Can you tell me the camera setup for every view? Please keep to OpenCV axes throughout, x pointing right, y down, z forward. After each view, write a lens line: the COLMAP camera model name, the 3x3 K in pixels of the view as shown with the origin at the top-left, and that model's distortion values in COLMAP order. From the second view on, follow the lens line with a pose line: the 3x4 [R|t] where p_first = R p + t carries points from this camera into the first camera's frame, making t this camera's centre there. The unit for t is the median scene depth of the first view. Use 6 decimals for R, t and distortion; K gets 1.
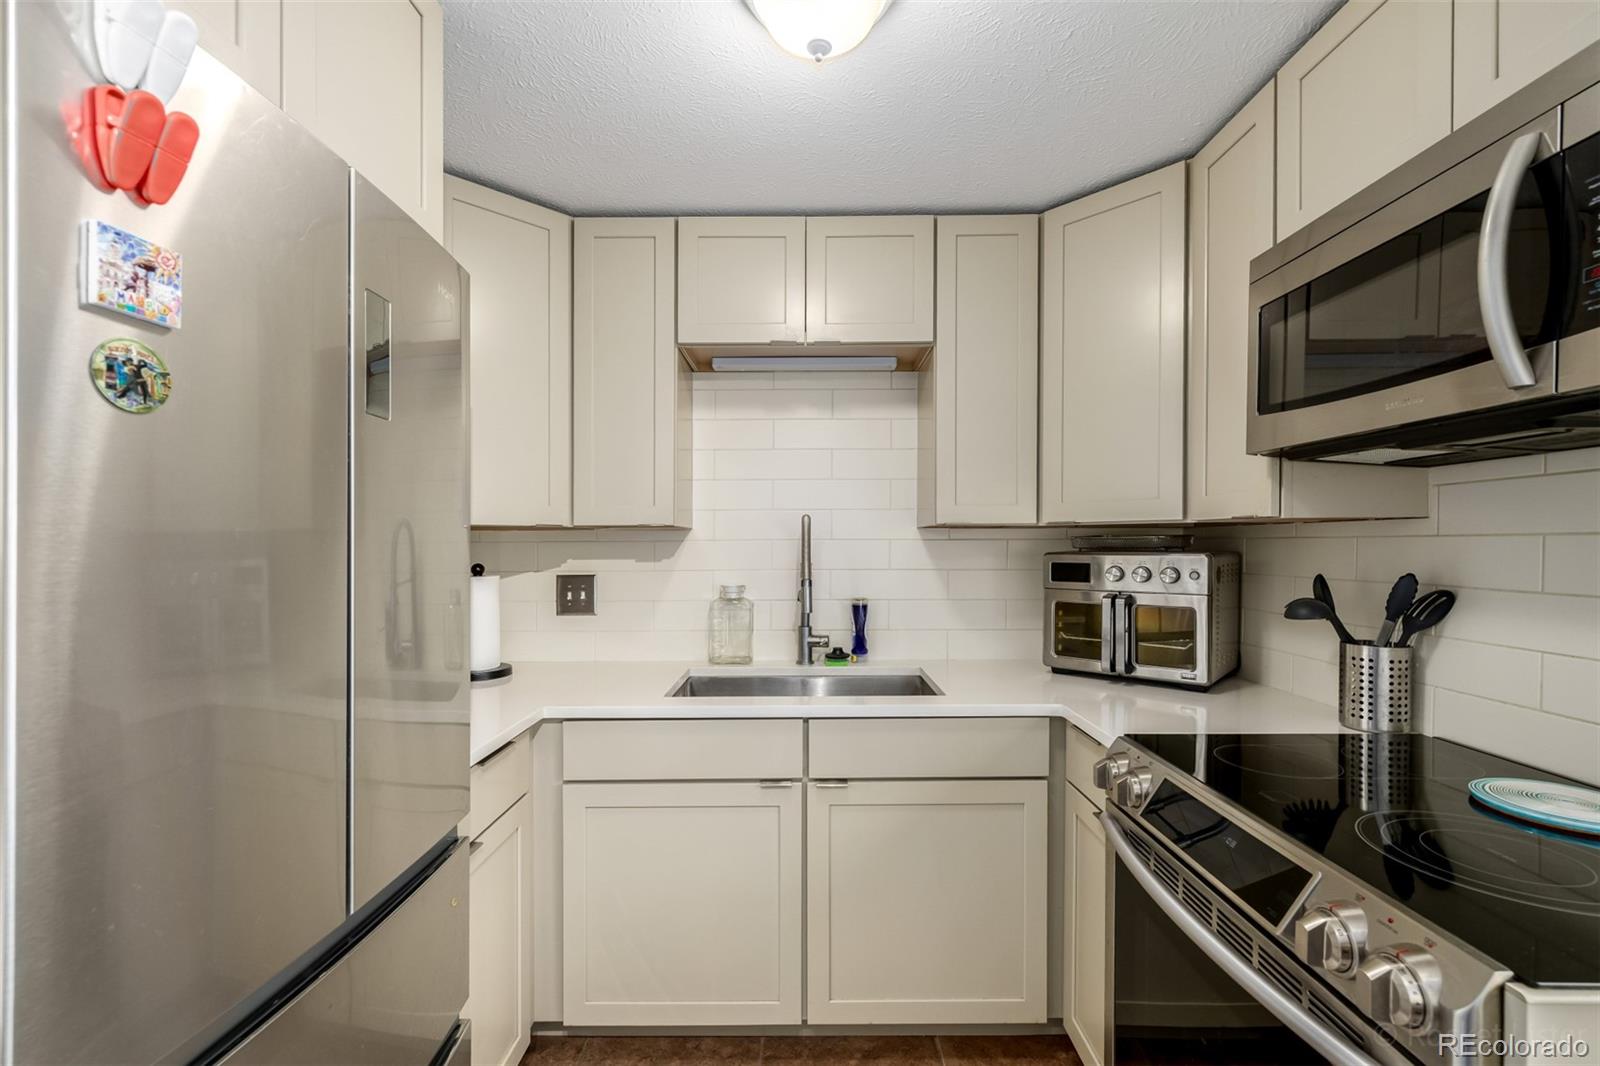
lens RADIAL K [[674.5, 0, 802.8], [0, 674.5, 549.6], [0, 0, 1]] dist [0.001499, 0.000087]
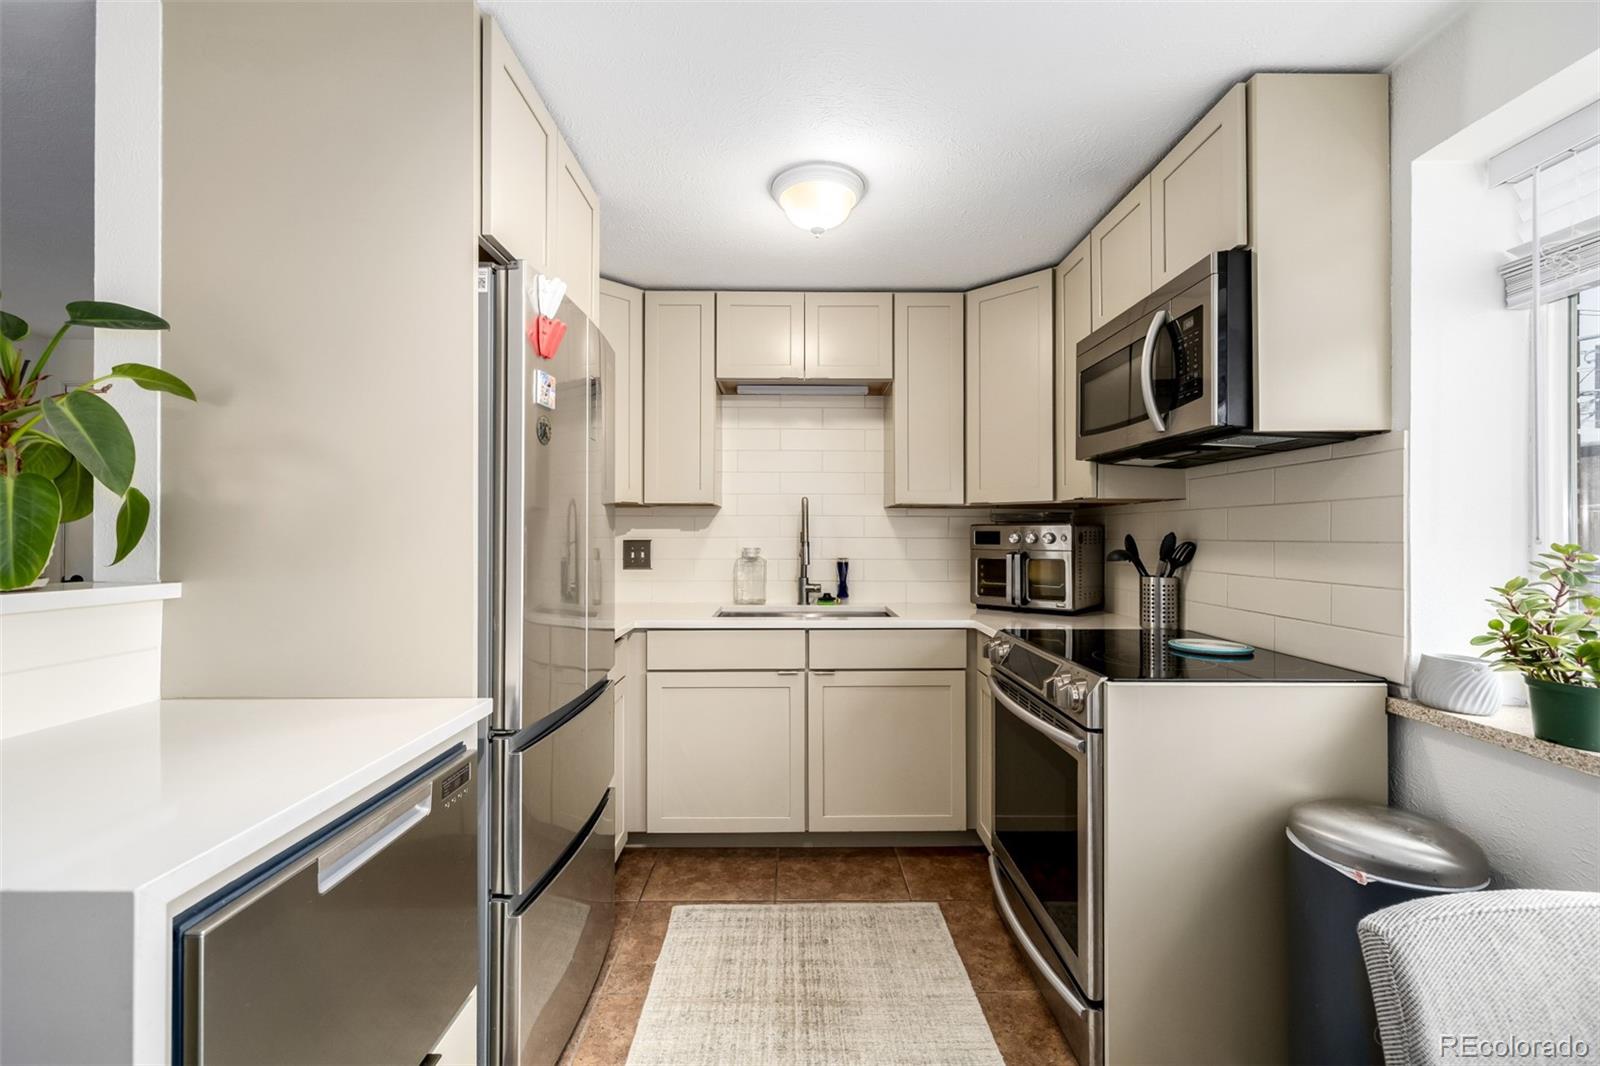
lens RADIAL K [[677.6, 0, 799.0], [0, 677.6, 529.4], [0, 0, 1]] dist [0.001510, 0.000354]
pose [[0.999800, 0.005110, 0.019326, -0.038096], [-0.004812, 0.999870, -0.015396, 0.040983], [-0.019402, 0.015299, 0.999695, -0.454847]]
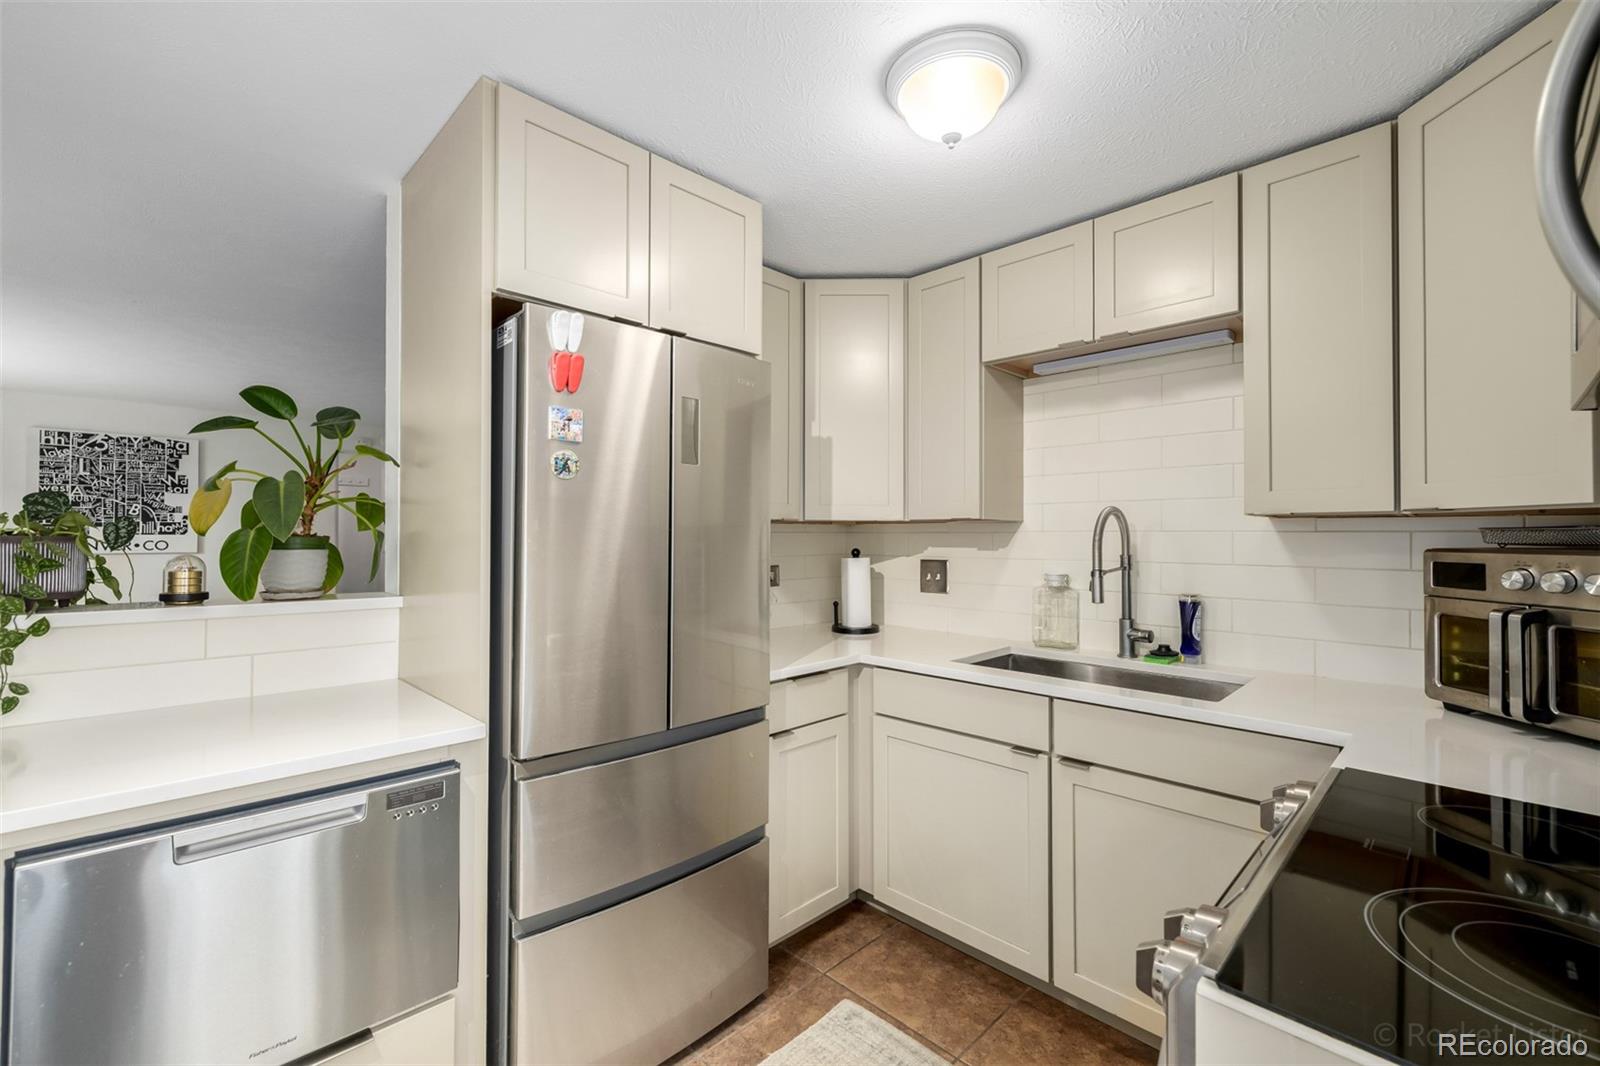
lens RADIAL K [[677.6, 0, 799.0], [0, 677.6, 529.4], [0, 0, 1]] dist [0.001510, 0.000354]
pose [[0.708816, -0.001268, -0.705393, 0.411731], [-0.009891, 0.999882, -0.011737, -0.000684], [0.705324, 0.015297, 0.708720, -0.047641]]
